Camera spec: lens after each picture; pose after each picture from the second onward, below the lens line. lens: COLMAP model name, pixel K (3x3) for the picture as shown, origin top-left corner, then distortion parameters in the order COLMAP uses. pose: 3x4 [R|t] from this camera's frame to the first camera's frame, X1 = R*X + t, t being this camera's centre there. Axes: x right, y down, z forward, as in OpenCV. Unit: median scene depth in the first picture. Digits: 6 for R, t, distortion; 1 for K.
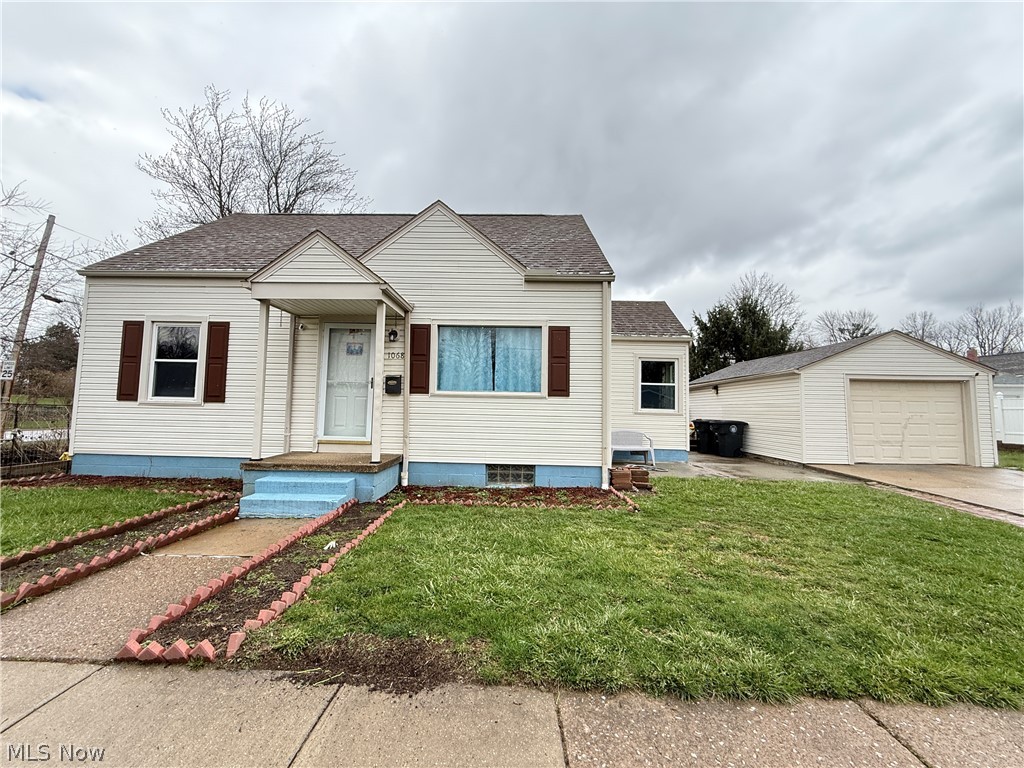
lens RADIAL K [[401.4, 0, 512.0], [0, 401.4, 384.0], [0, 0, 1]] dist [0.000174, 0.000186]
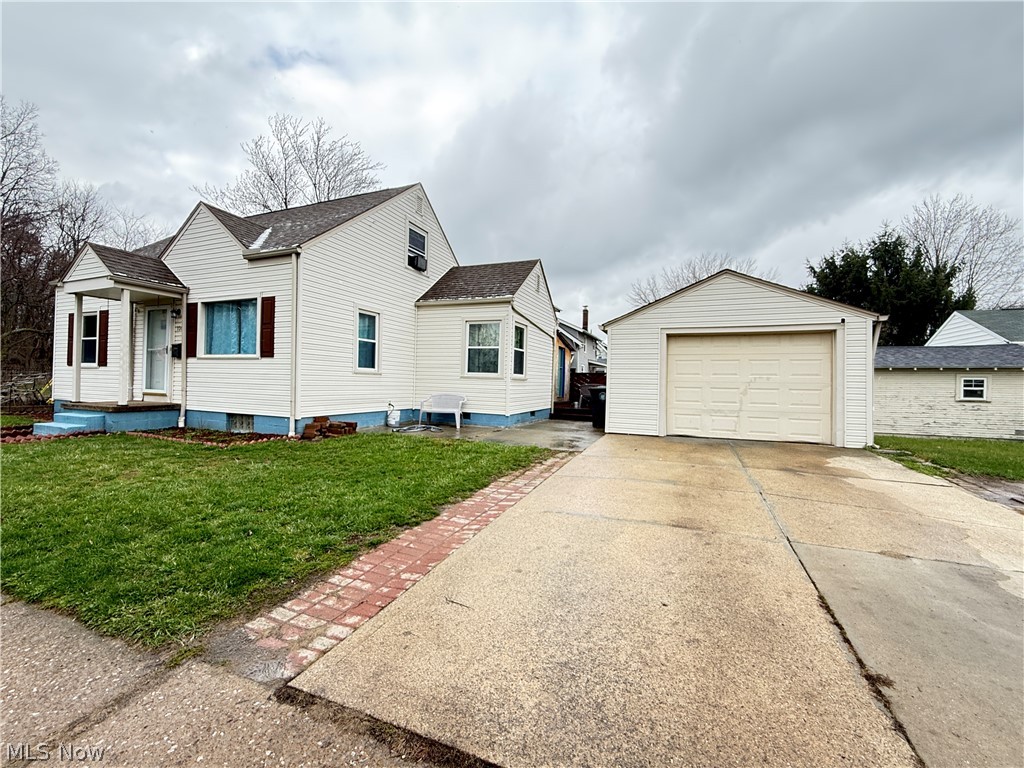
lens RADIAL K [[414.3, 0, 510.3], [0, 414.3, 382.6], [0, 0, 1]] dist [-0.000624, 0.000140]
pose [[0.935245, 0.002452, -0.353992, 1.173949], [0.016557, 0.998579, 0.050661, 0.053507], [0.353613, -0.053242, 0.933875, 0.114212]]
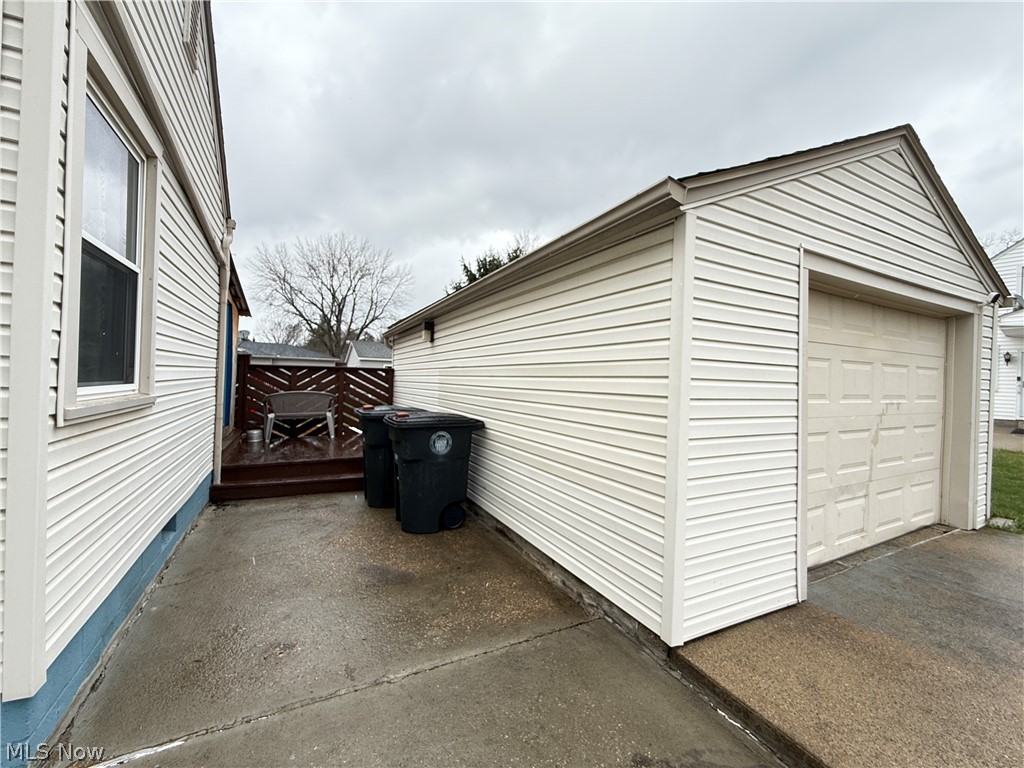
lens RADIAL K [[414.3, 0, 510.3], [0, 414.3, 382.6], [0, 0, 1]] dist [-0.000624, 0.000140]
pose [[0.871468, 0.006649, 0.490406, 0.753428], [-0.045224, 0.996738, 0.066851, 0.068814], [-0.488362, -0.080437, 0.868926, 1.190730]]
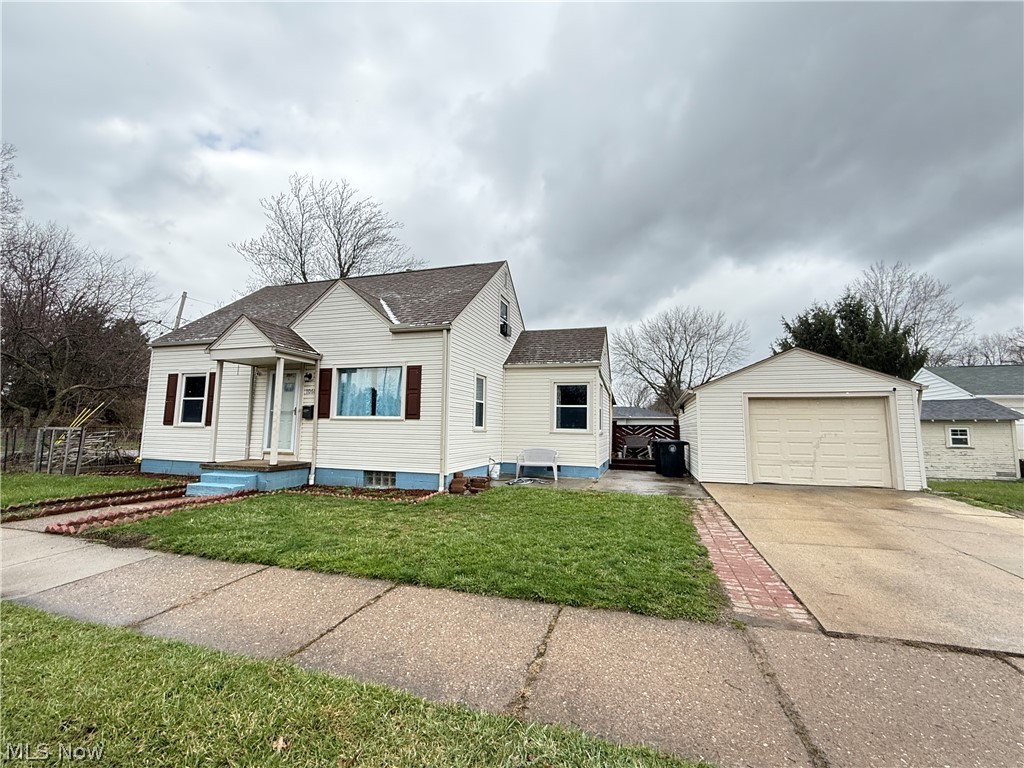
lens RADIAL K [[426.6, 0, 512.9], [0, 426.6, 384.0], [0, 0, 1]] dist [0.000115, -0.000042]
pose [[0.963546, -0.033453, -0.265444, 0.780377], [0.020508, 0.998468, -0.051392, -0.005204], [0.266756, 0.044075, 0.962756, -0.247152]]
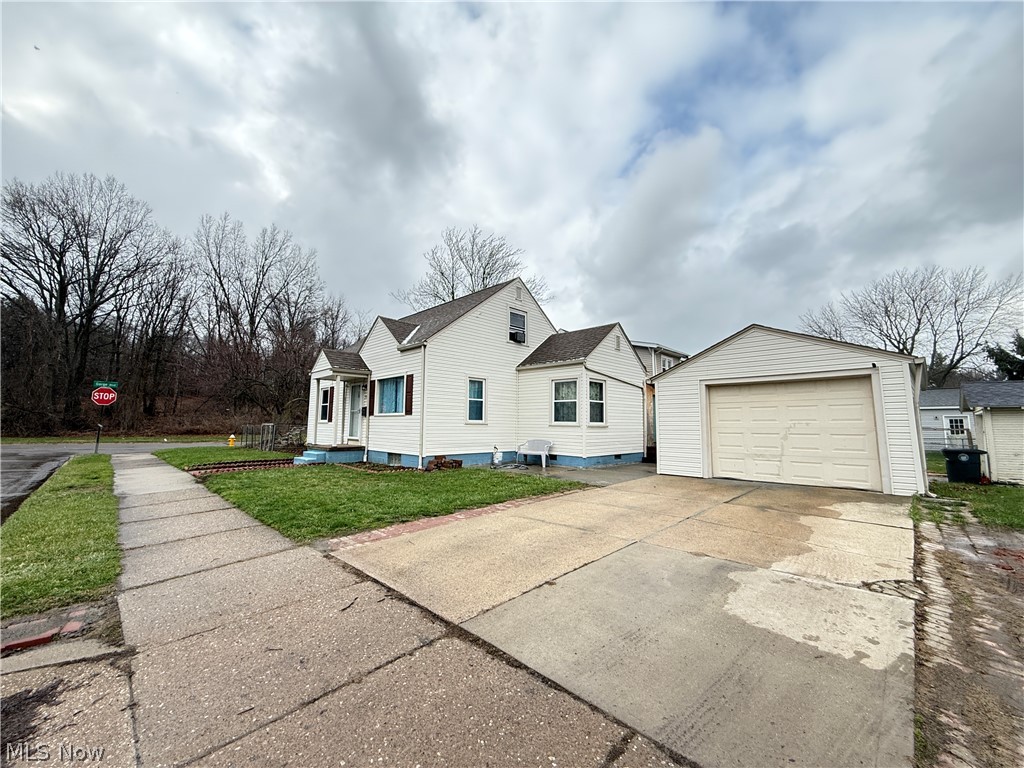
lens RADIAL K [[401.4, 0, 512.0], [0, 401.4, 384.0], [0, 0, 1]] dist [0.000174, 0.000186]
pose [[0.728776, -0.082533, -0.679761, 1.597074], [0.046858, 0.996394, -0.070739, 0.040781], [0.683147, 0.019700, 0.730015, 0.027351]]
